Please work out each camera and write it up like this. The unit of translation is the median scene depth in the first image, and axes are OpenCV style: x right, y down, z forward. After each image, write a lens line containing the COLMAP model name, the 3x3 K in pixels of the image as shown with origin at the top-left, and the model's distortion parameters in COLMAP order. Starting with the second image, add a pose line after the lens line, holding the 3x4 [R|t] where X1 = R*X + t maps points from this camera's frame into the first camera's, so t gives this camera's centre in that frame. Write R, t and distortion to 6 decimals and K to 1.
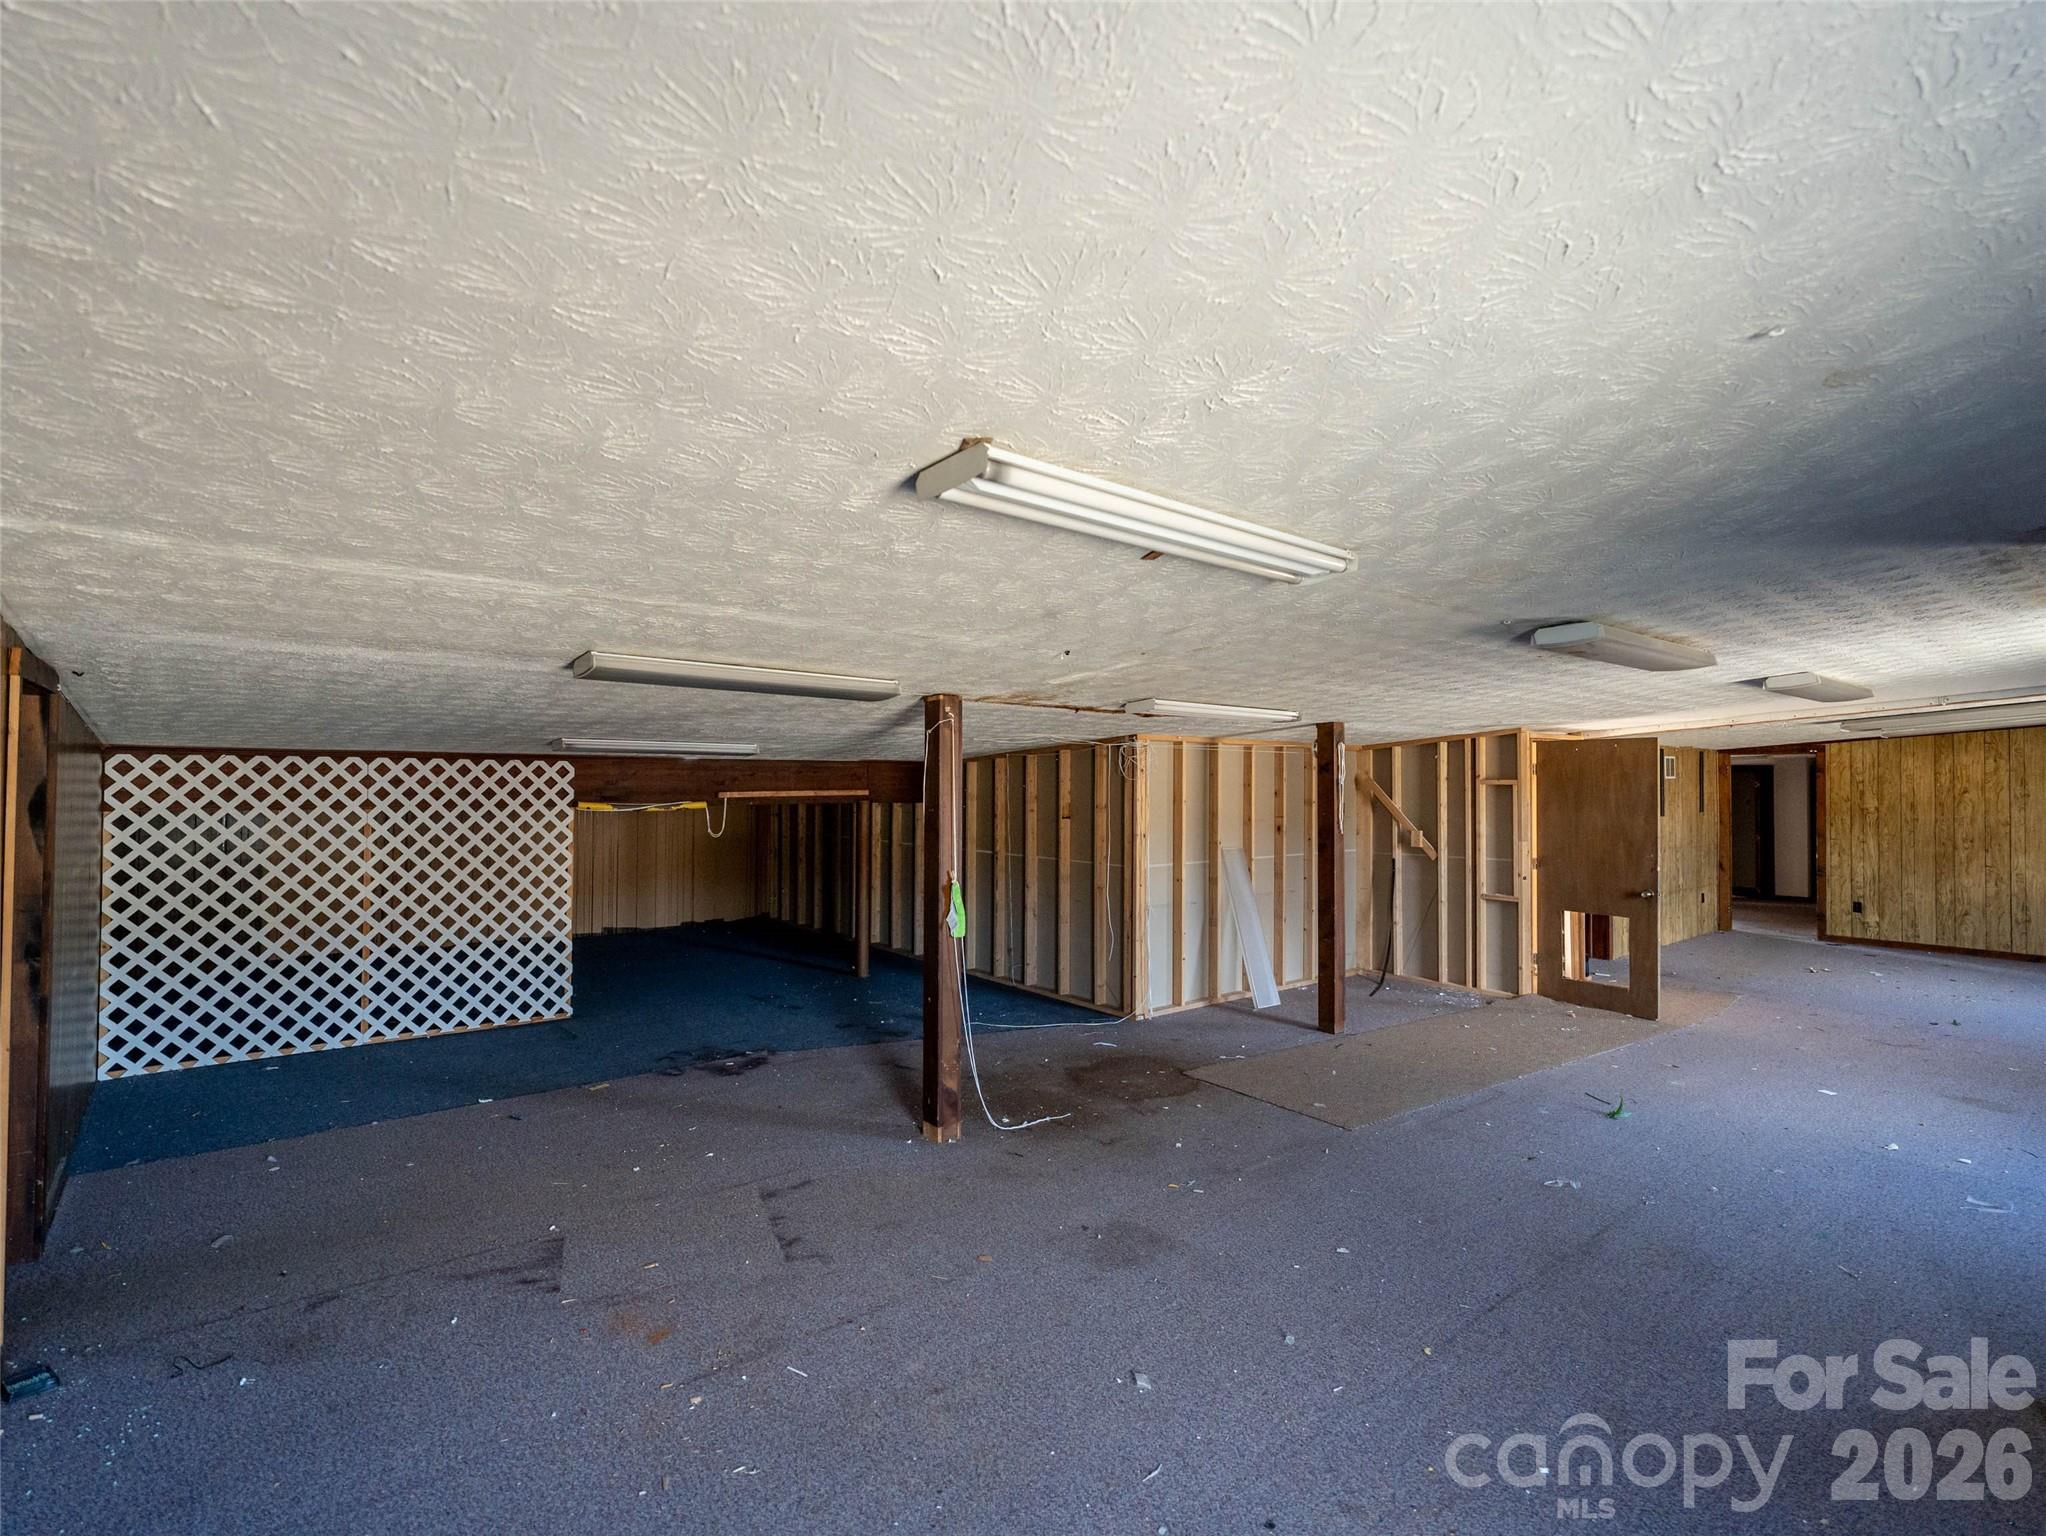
lens RADIAL K [[1017.6, 0, 1014.2], [0, 1017.6, 777.2], [0, 0, 1]] dist [0.009109, -0.001818]
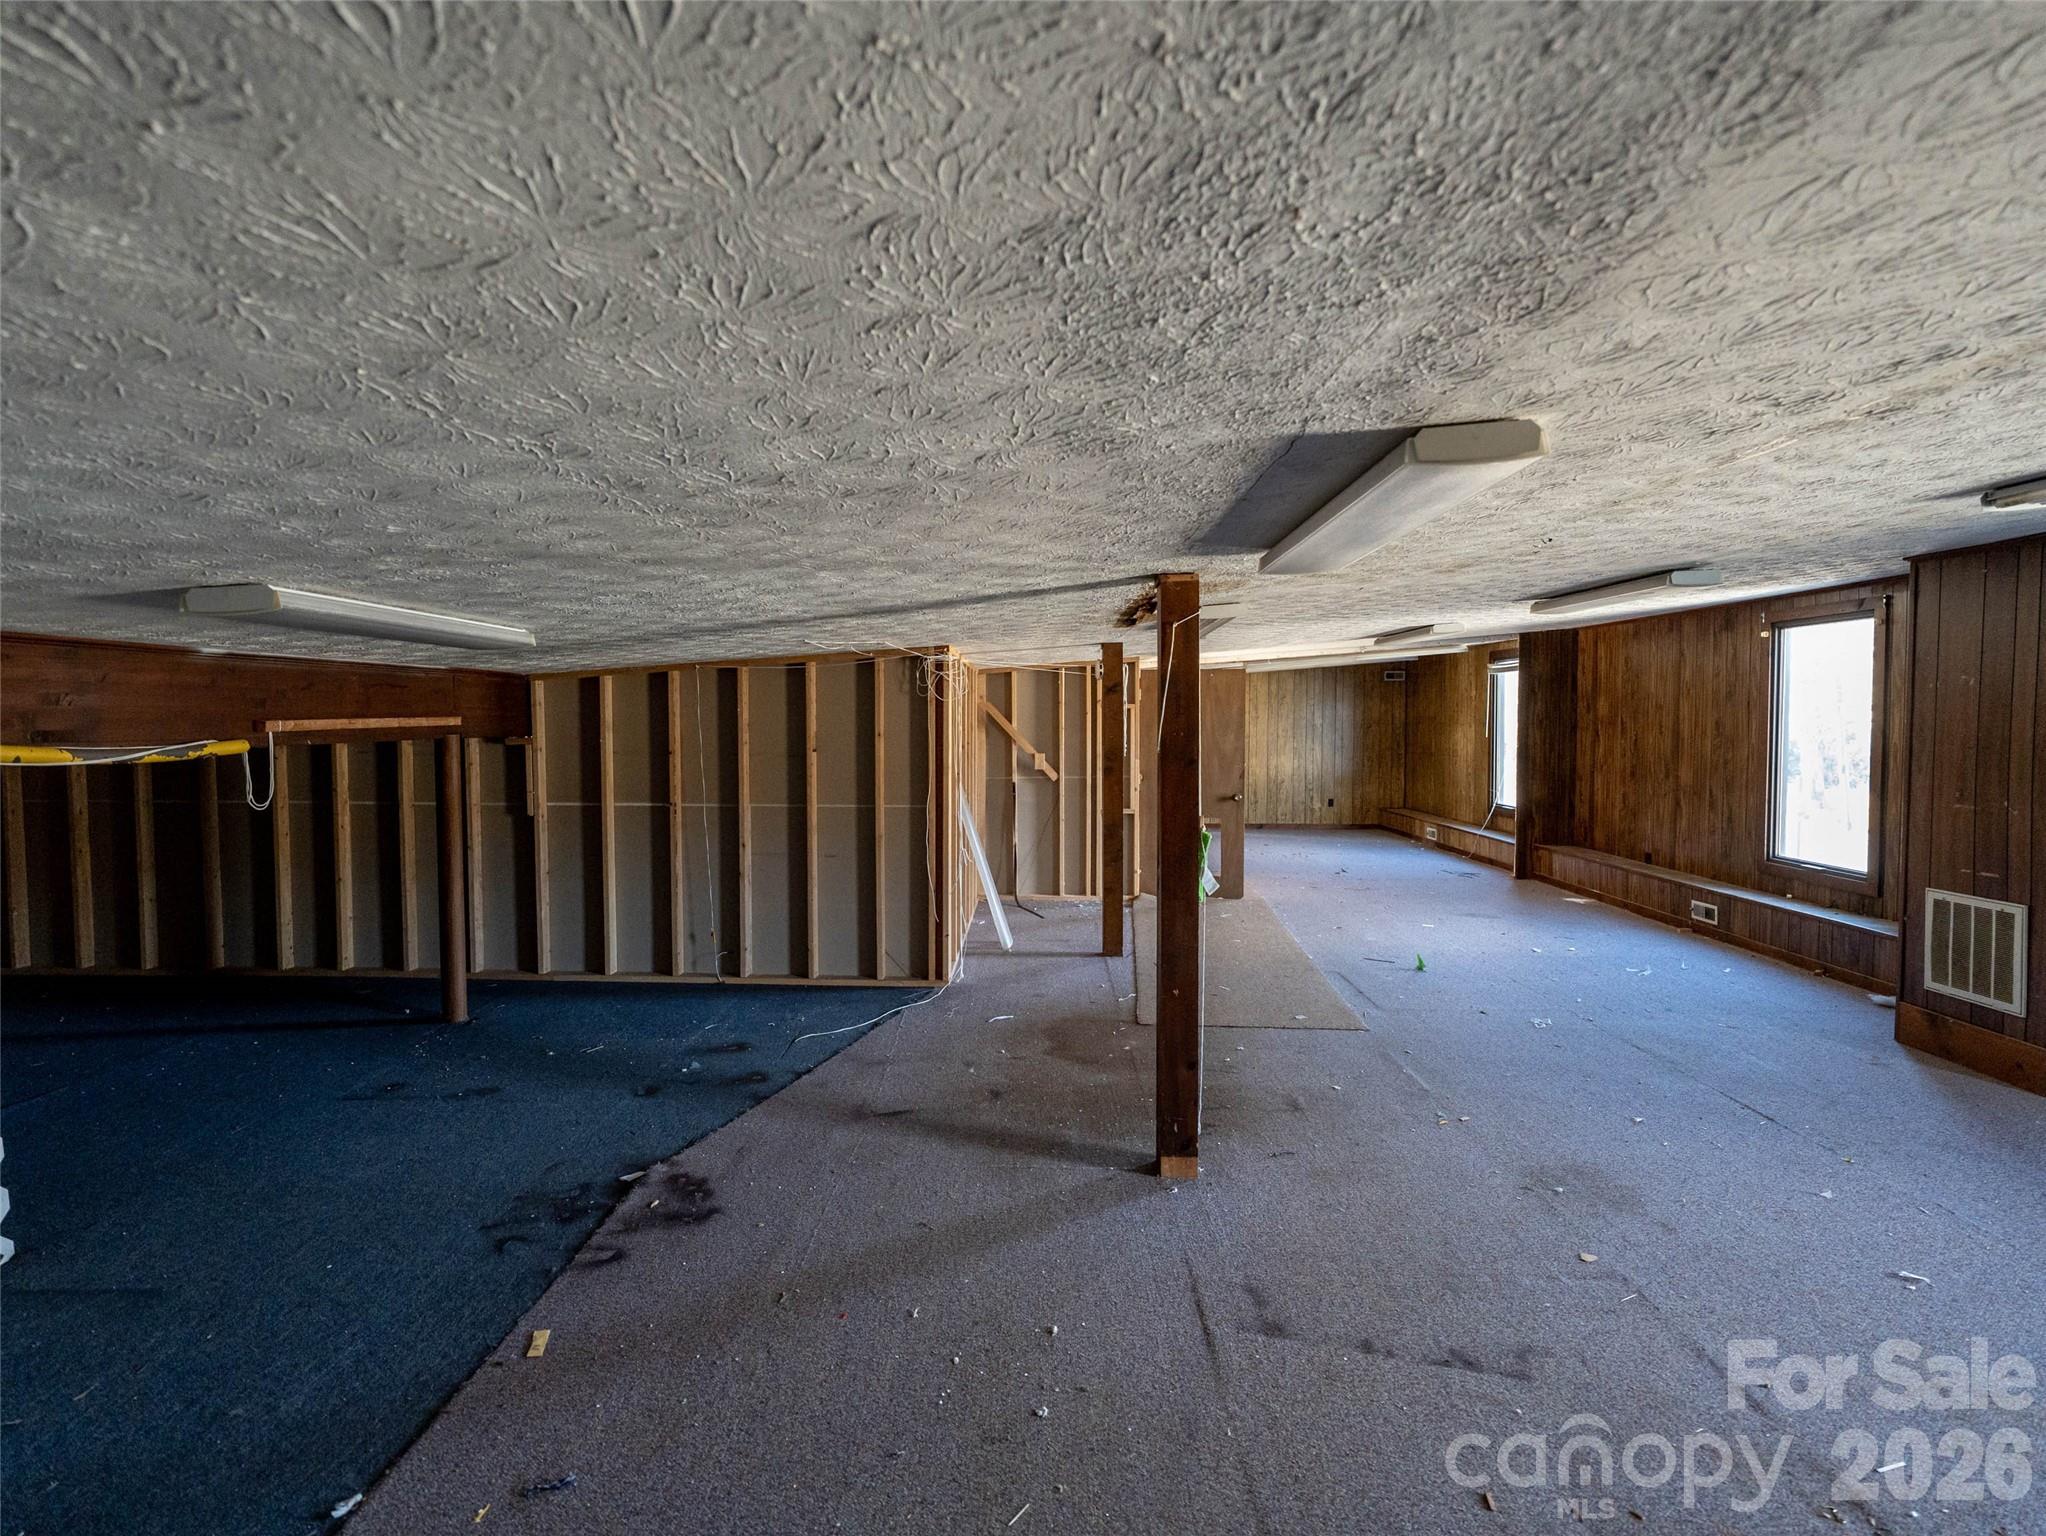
lens RADIAL K [[1017.6, 0, 1027.4], [0, 1017.6, 766.2], [0, 0, 1]] dist [0.009109, -0.001818]
pose [[0.636464, -0.041954, 0.770164, -0.529793], [-0.000285, 0.998507, 0.054628, 0.011328], [-0.771306, -0.034988, 0.635502, 0.463079]]
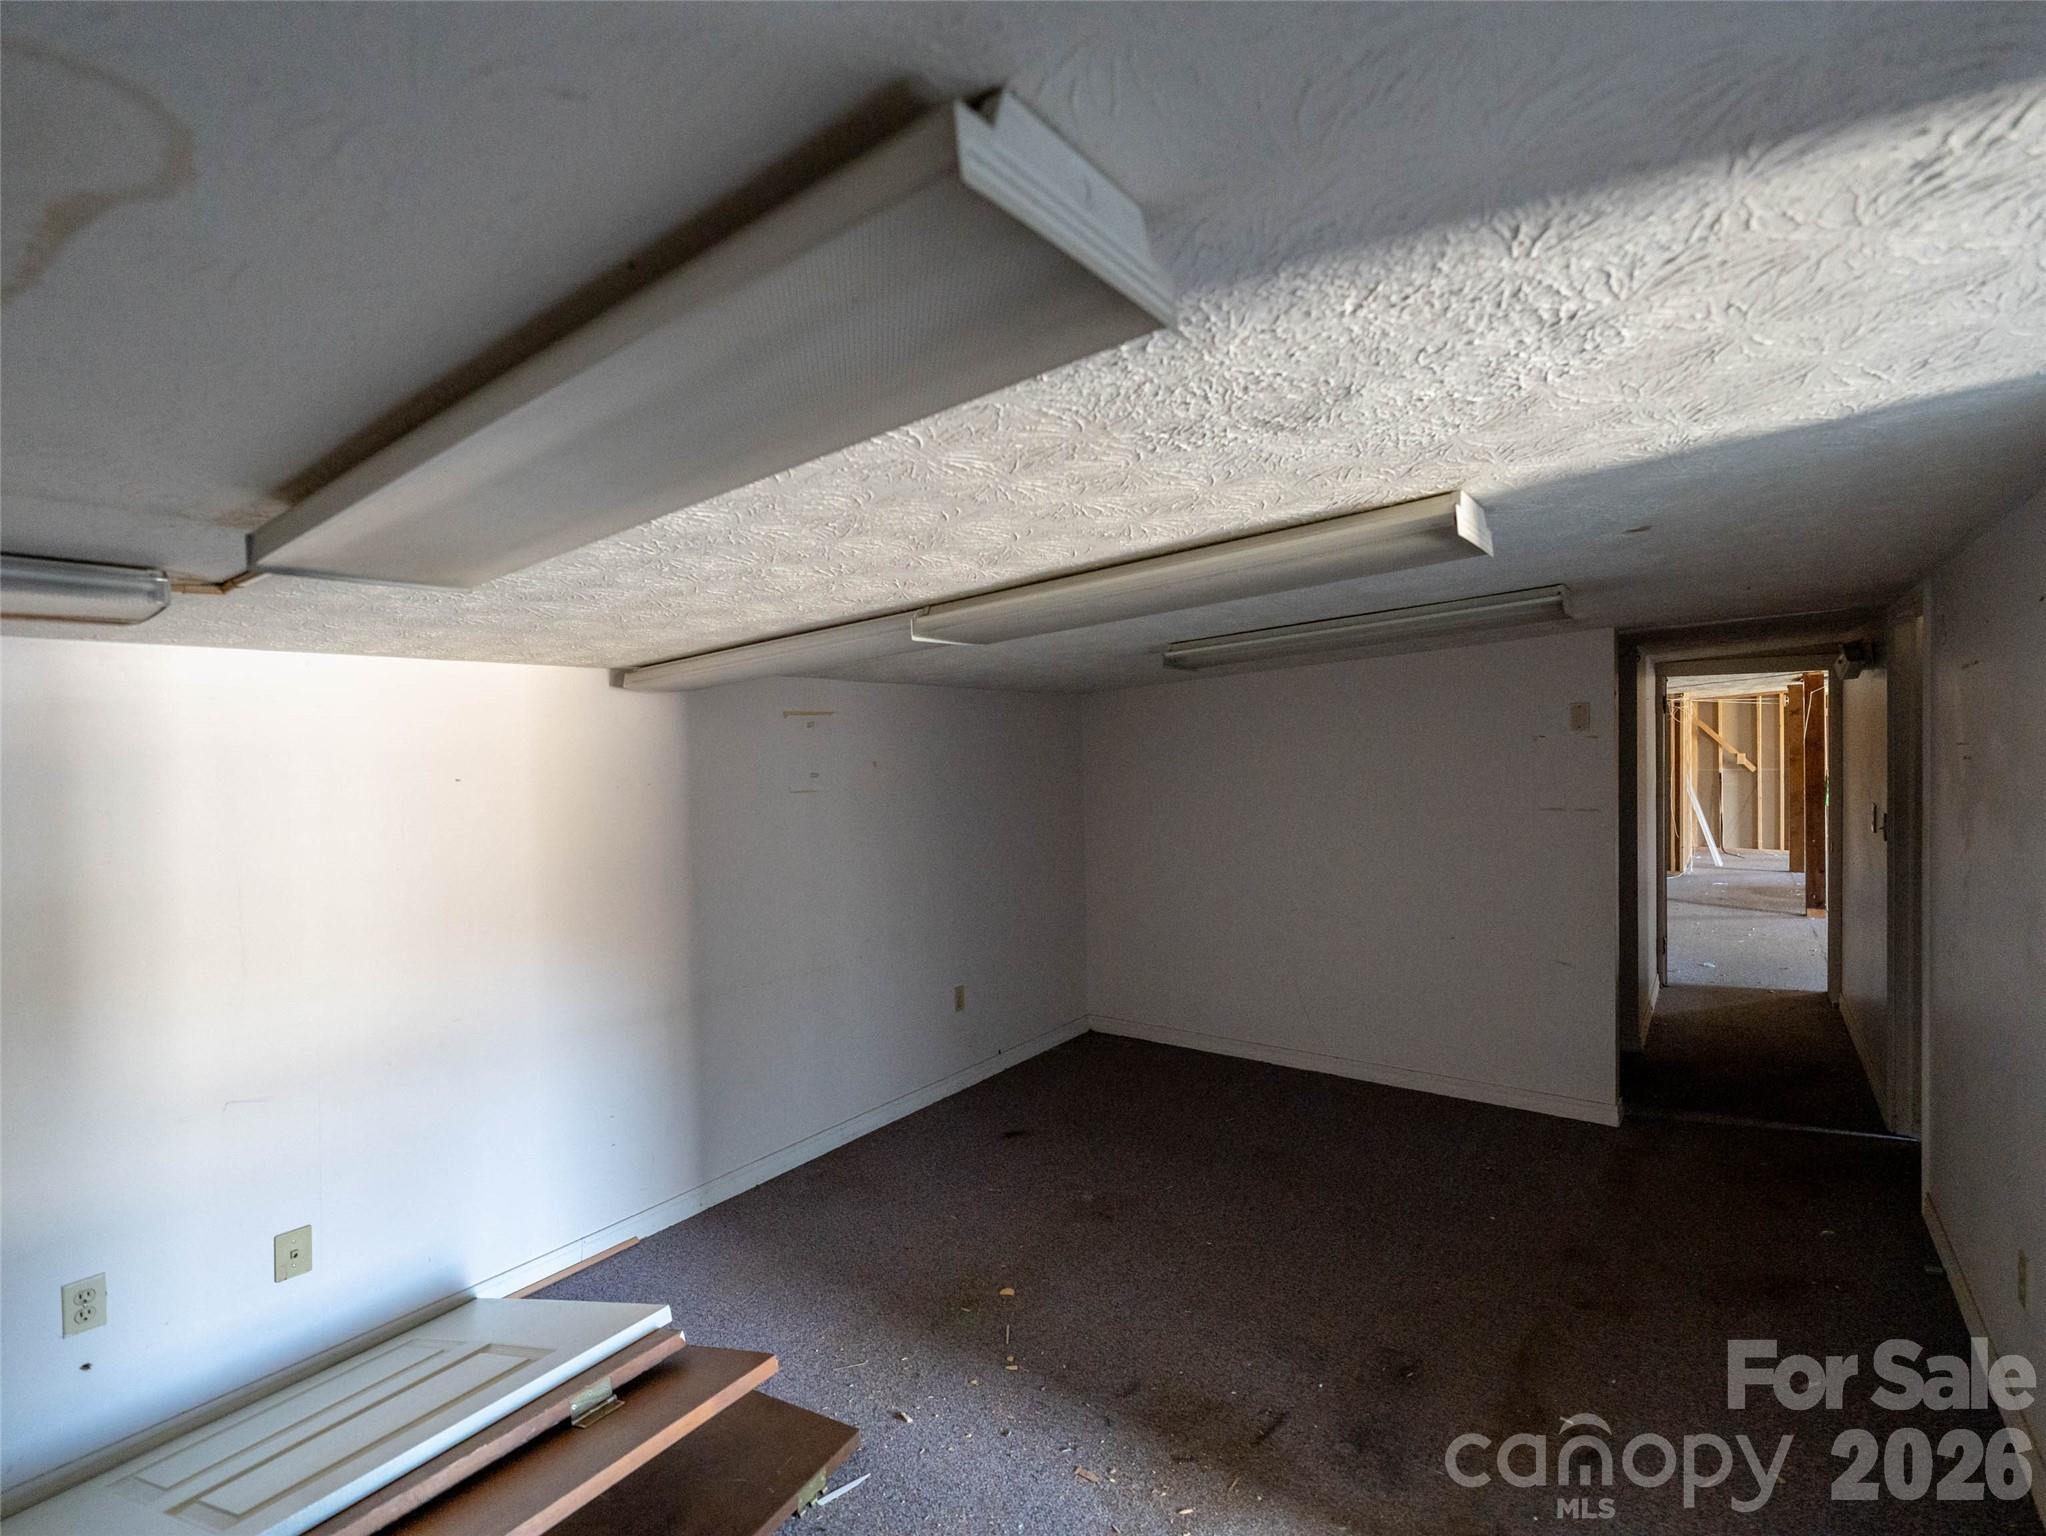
lens RADIAL K [[1017.6, 0, 1030.7], [0, 1017.6, 765.7], [0, 0, 1]] dist [0.009109, -0.001818]
pose [[0.958009, -0.029730, 0.285193, -1.423935], [0.022214, 0.999316, 0.029555, 0.000749], [-0.285876, -0.021978, 0.958014, -0.242787]]
